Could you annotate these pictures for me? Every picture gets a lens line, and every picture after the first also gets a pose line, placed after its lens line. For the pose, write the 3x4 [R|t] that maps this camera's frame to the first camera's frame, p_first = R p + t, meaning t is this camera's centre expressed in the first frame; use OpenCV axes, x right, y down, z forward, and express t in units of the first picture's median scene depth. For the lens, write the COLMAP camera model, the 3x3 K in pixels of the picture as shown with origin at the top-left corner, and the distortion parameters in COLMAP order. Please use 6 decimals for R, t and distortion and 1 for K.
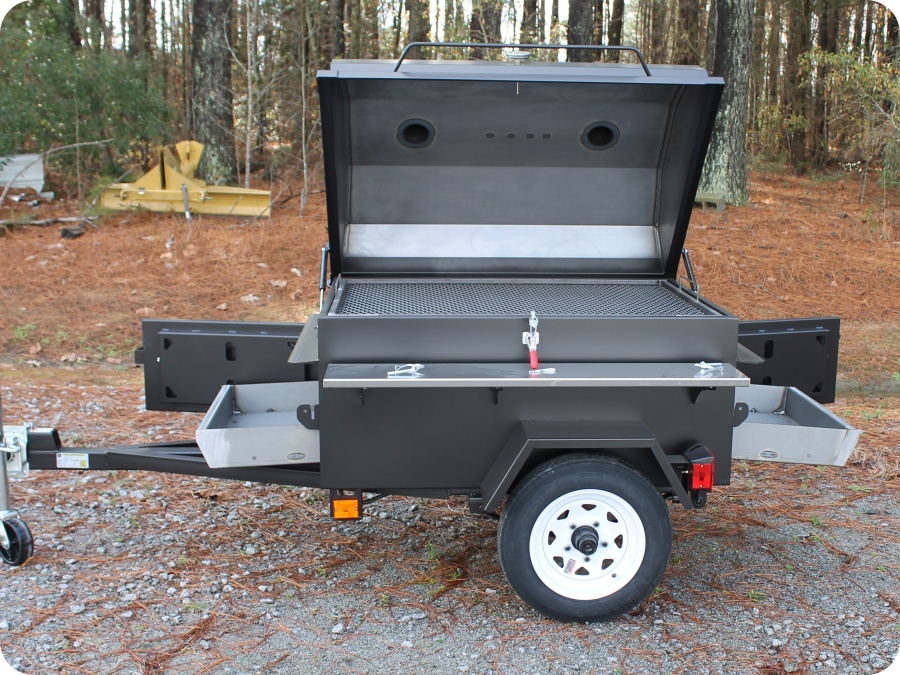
lens RADIAL K [[1268.1, 0, 450.3], [0, 1268.1, 340.1], [0, 0, 1]] dist [-0.127922, 0.000000]
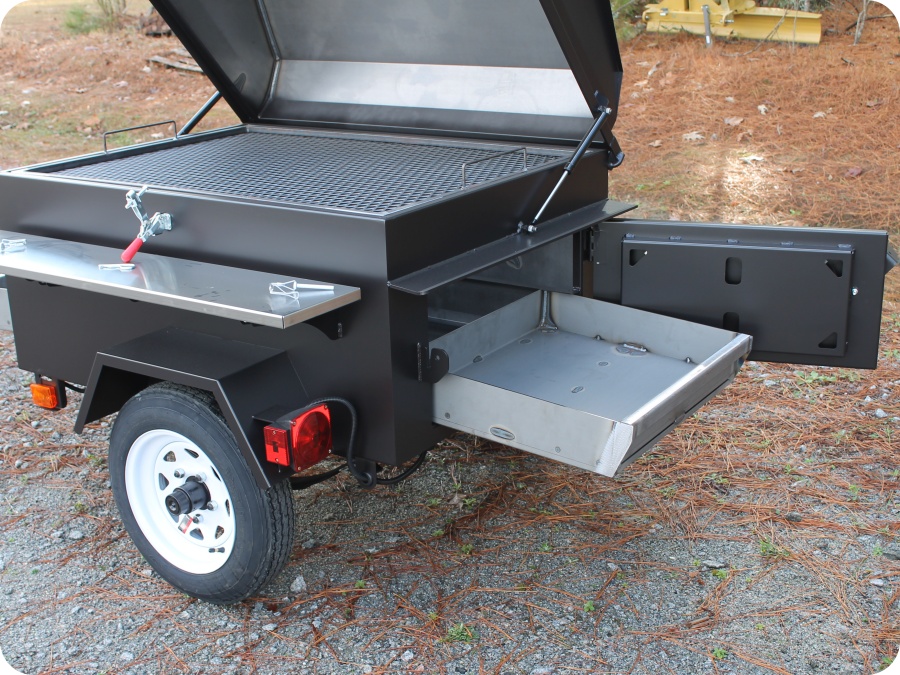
lens RADIAL K [[1242.6, 0, 450.1], [0, 1242.6, 334.4], [0, 0, 1]] dist [-0.067740, 0.000000]
pose [[0.790786, 0.153259, -0.592596, 0.489366], [-0.069172, 0.984320, 0.162263, -0.050415], [0.608172, -0.087324, 0.788987, 0.386833]]
